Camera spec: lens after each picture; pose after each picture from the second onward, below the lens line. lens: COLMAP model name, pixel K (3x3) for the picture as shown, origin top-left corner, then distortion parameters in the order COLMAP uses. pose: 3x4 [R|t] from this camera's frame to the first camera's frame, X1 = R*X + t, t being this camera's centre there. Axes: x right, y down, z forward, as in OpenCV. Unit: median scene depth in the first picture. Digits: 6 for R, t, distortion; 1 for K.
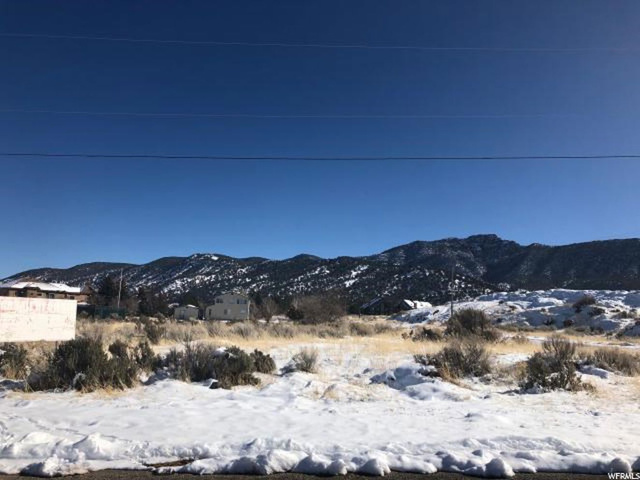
lens RADIAL K [[530.5, 0, 316.5], [0, 530.5, 229.8], [0, 0, 1]] dist [0.046232, -0.051956]
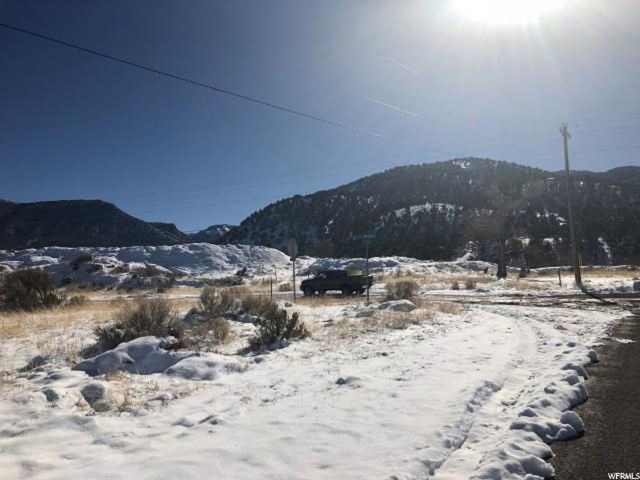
lens RADIAL K [[530.5, 0, 316.5], [0, 530.5, 229.8], [0, 0, 1]] dist [0.046232, -0.051956]
pose [[0.593663, 0.012969, 0.804610, -0.261557], [-0.074808, 0.996430, 0.039135, 0.044464], [-0.801229, -0.083424, 0.592513, 0.328759]]
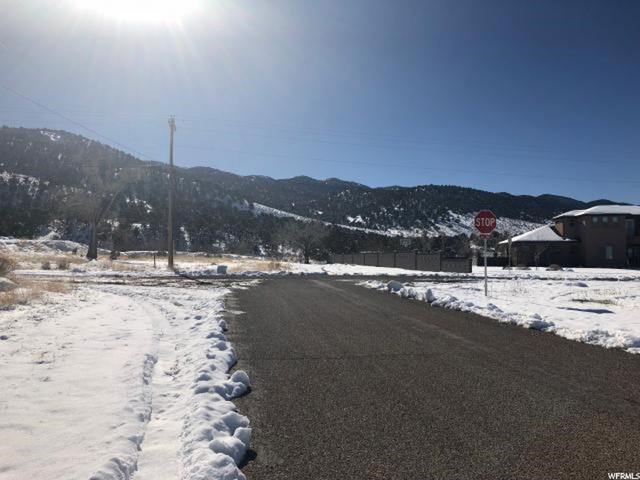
lens RADIAL K [[530.5, 0, 316.5], [0, 530.5, 229.8], [0, 0, 1]] dist [0.046232, -0.051956]
pose [[-0.106654, 0.009859, 0.994247, -0.268395], [-0.178250, 0.983561, -0.028874, 0.066769], [-0.978188, -0.180304, -0.103144, 0.402345]]
